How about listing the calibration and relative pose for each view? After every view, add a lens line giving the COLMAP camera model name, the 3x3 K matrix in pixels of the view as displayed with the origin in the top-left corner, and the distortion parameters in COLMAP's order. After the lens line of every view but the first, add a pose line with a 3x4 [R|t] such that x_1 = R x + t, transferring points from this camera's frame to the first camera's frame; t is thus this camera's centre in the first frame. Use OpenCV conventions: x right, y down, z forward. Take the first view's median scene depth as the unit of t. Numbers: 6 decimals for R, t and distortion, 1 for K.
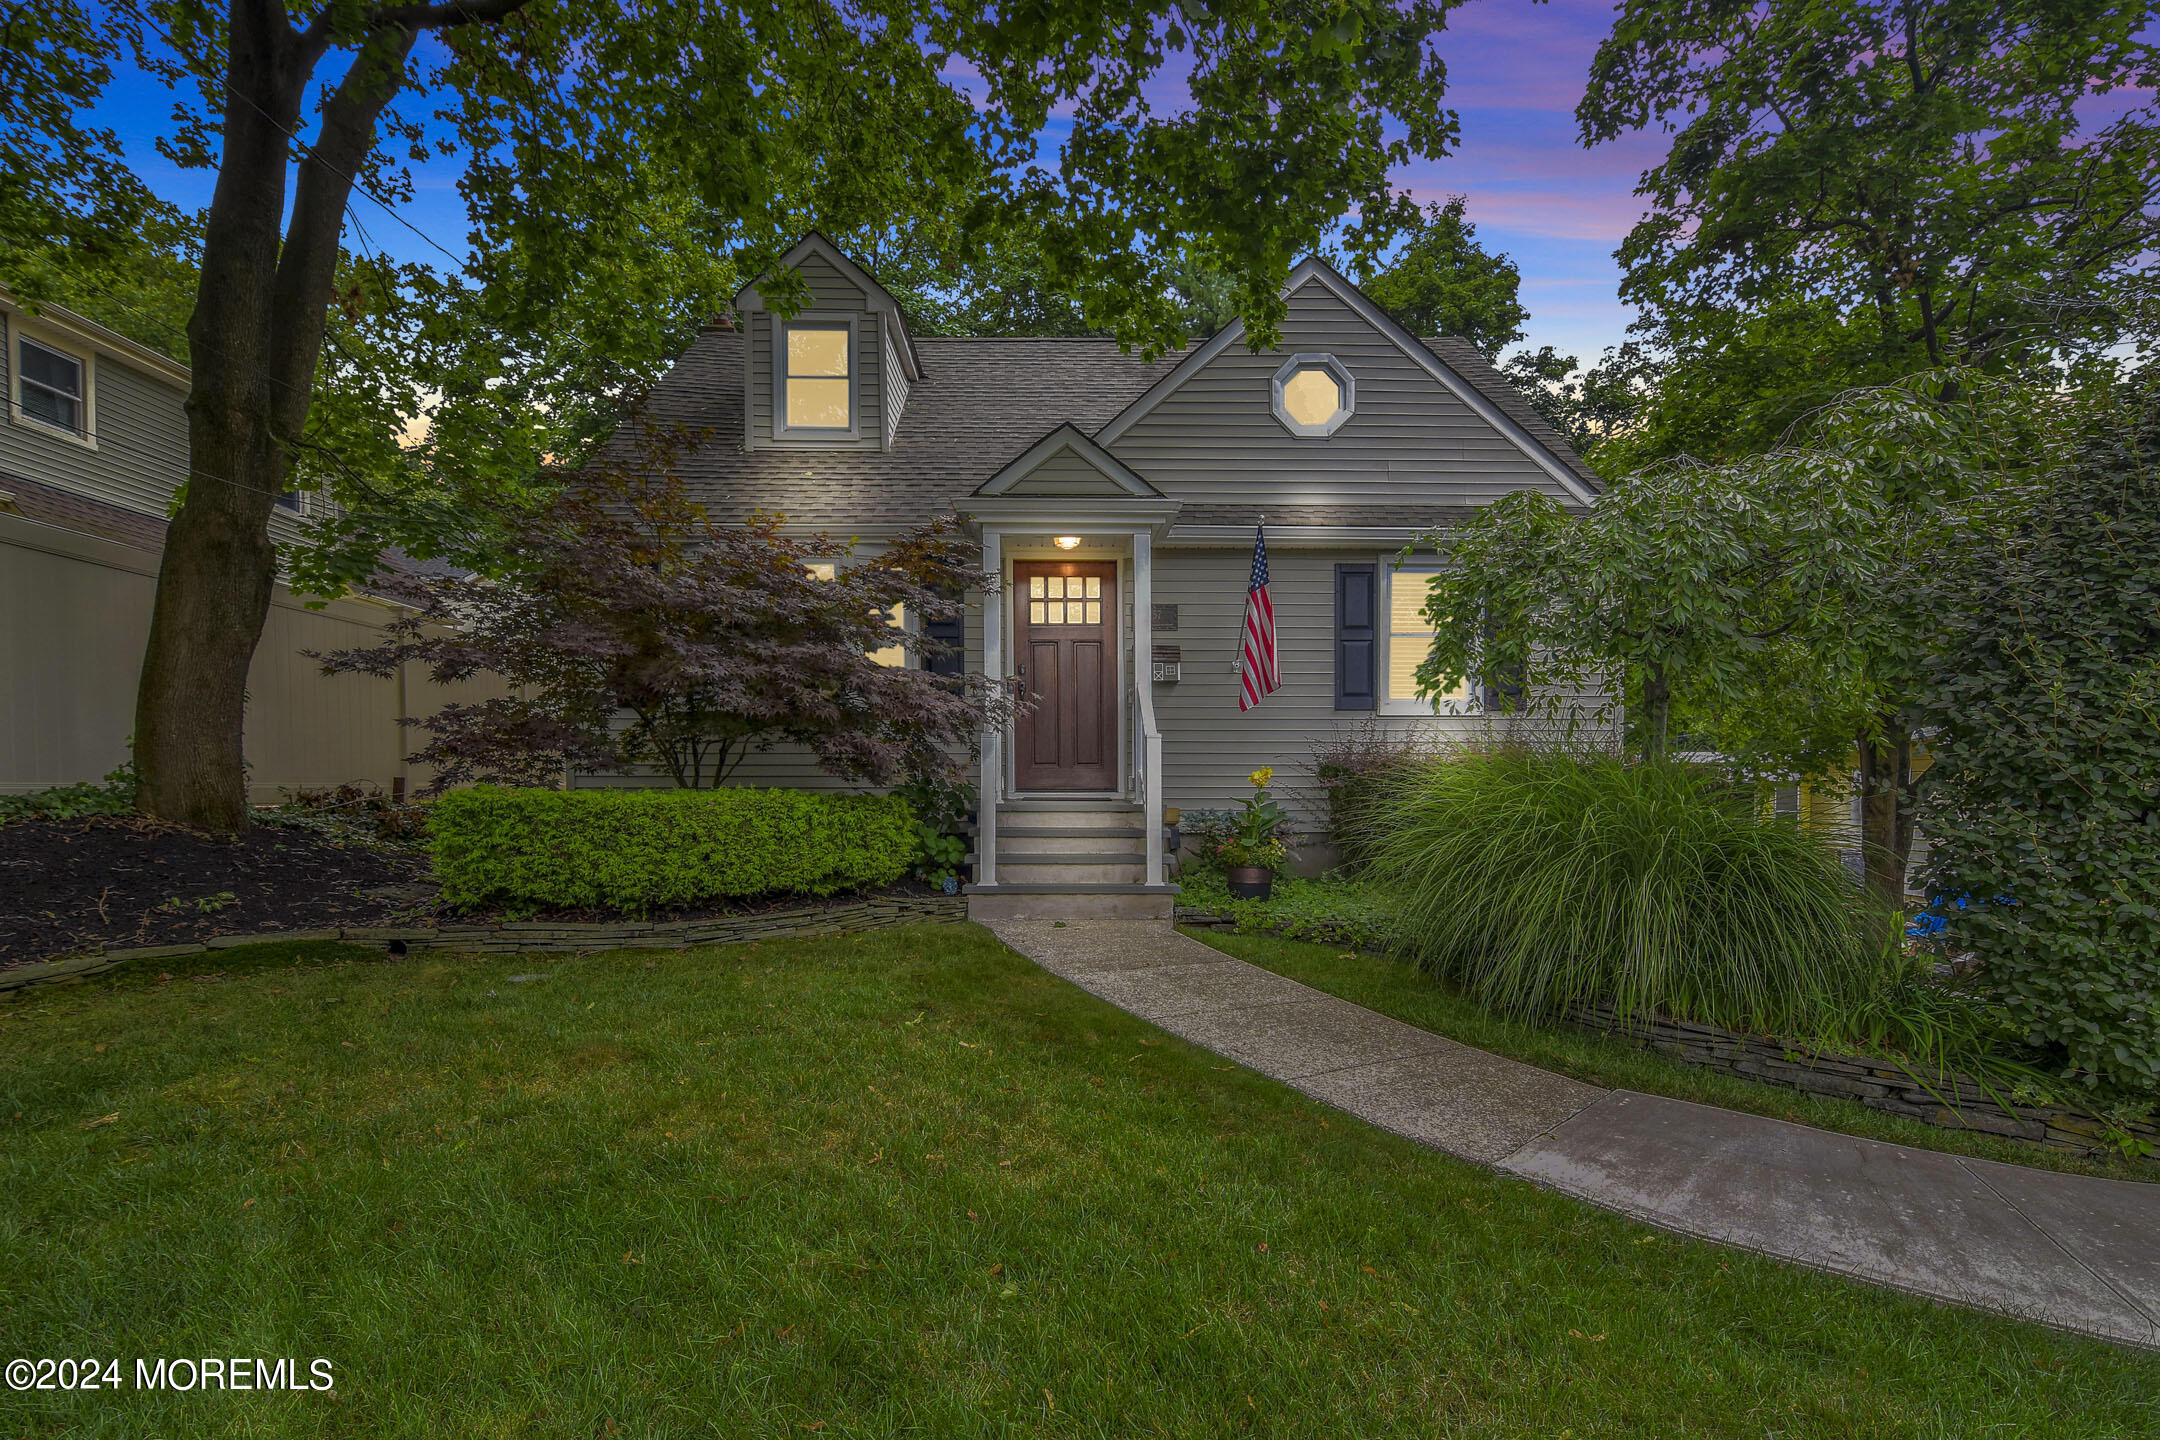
lens RADIAL K [[1064.8, 0, 1213.6], [0, 1064.8, 768.5], [0, 0, 1]] dist [-0.005572, 0.002864]
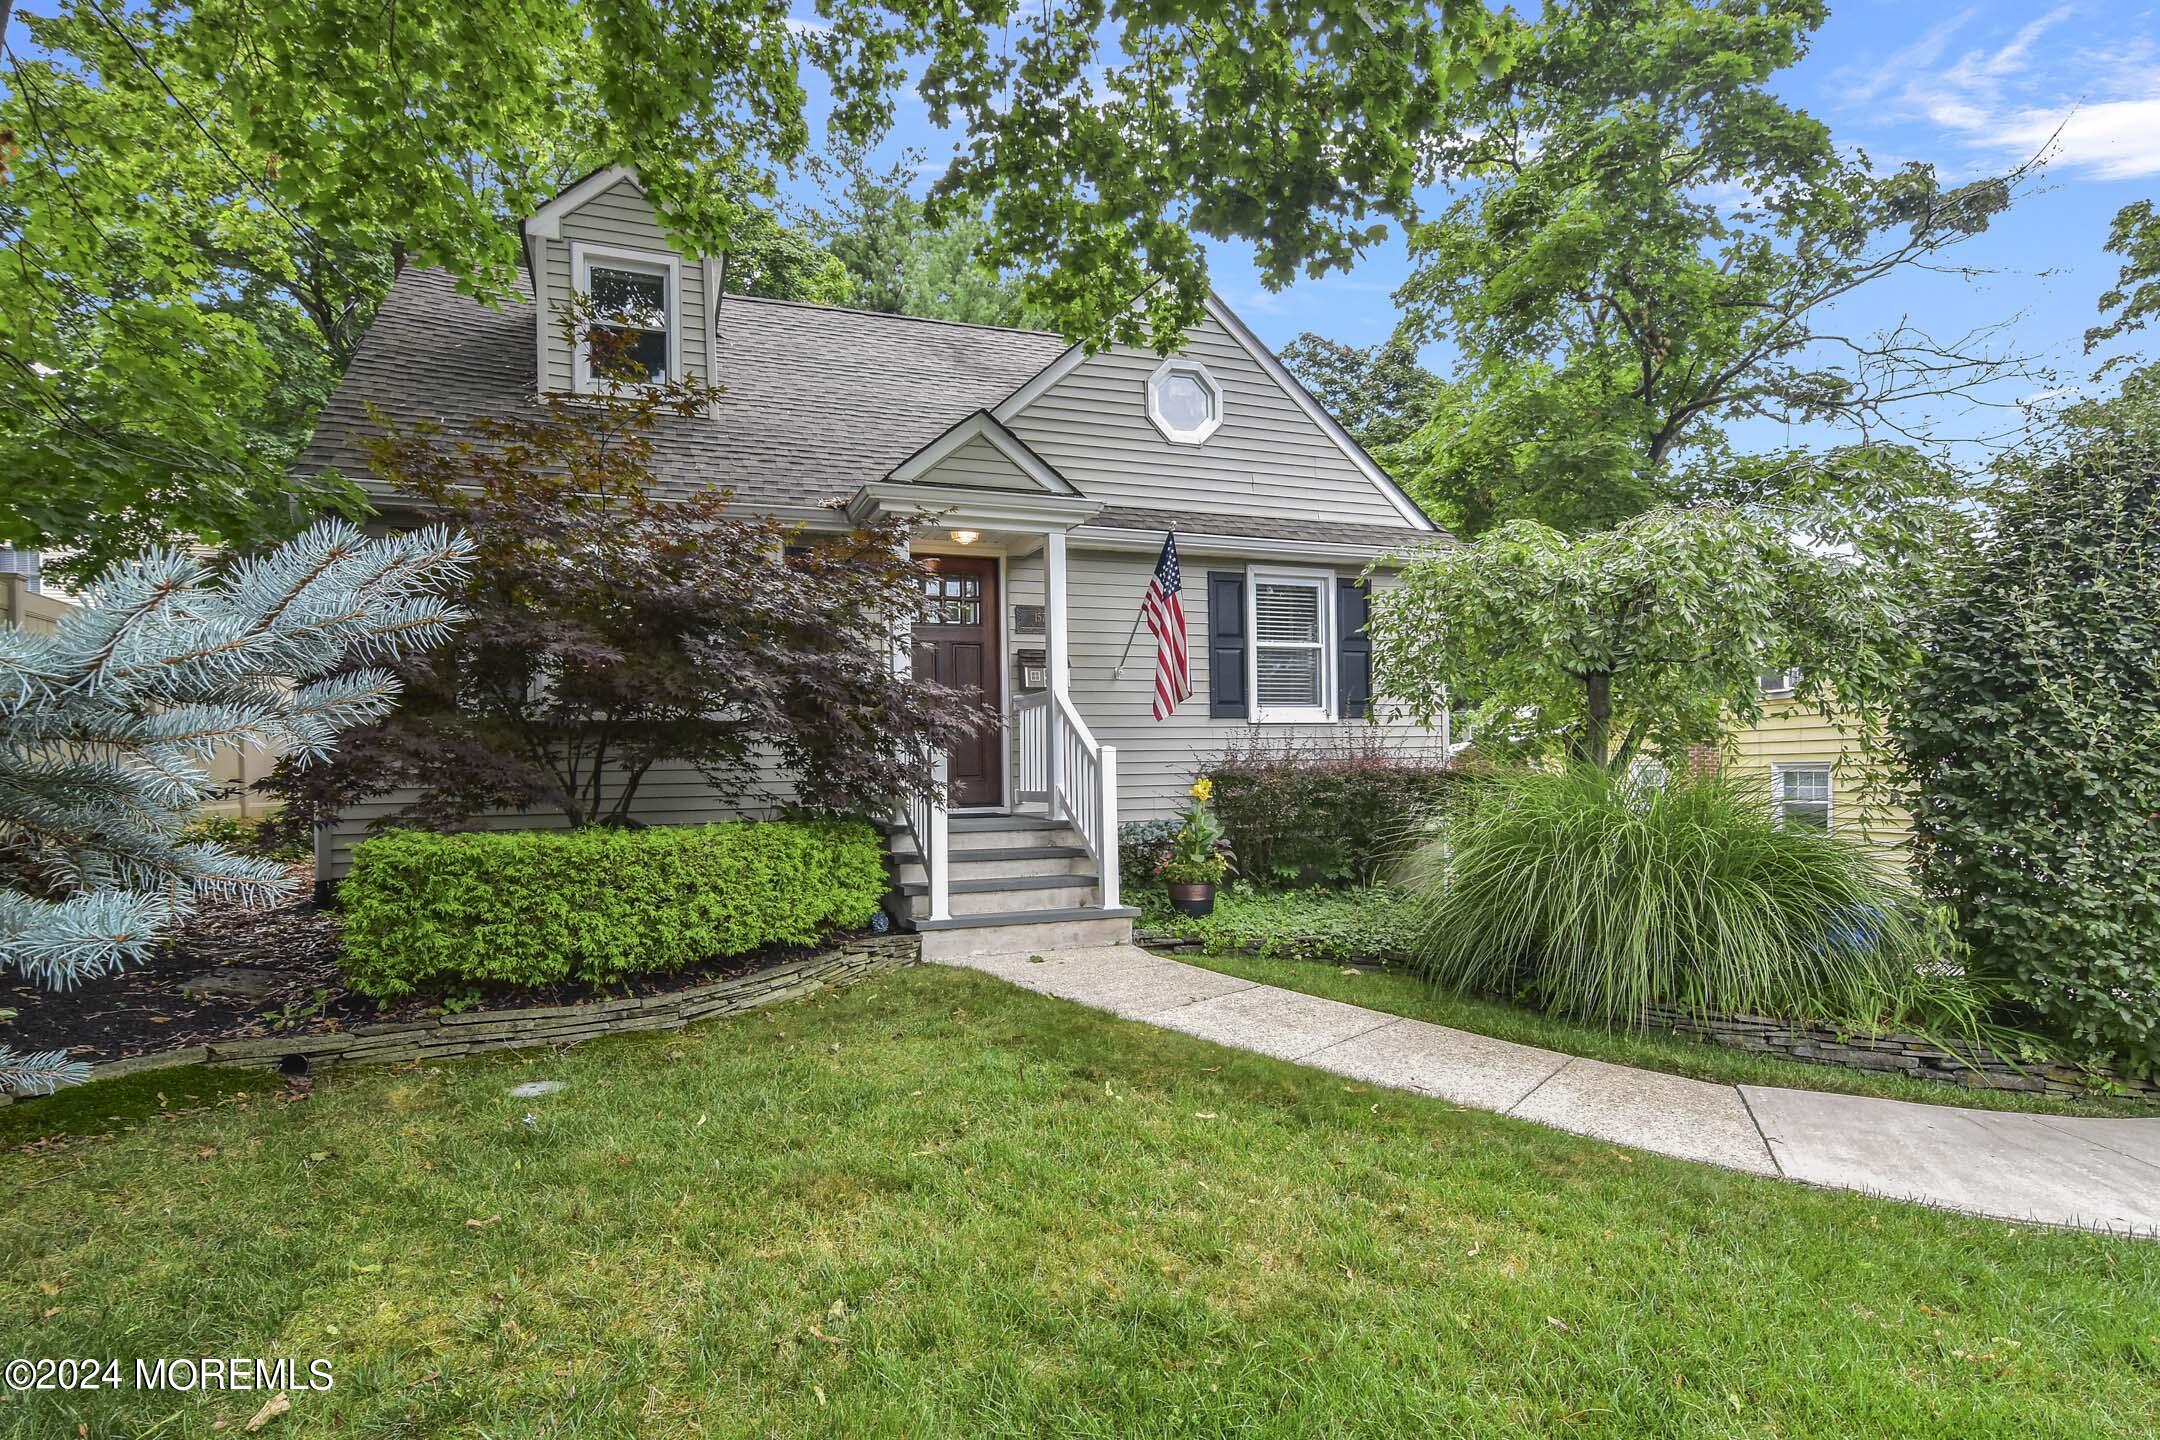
lens RADIAL K [[1064.8, 0, 1144.2], [0, 1064.8, 728.2], [0, 0, 1]] dist [-0.005572, 0.002864]
pose [[0.948874, -0.002739, 0.315643, -0.419460], [0.011731, 0.999578, -0.026592, -0.031011], [-0.315437, 0.028936, 0.948505, 0.122181]]
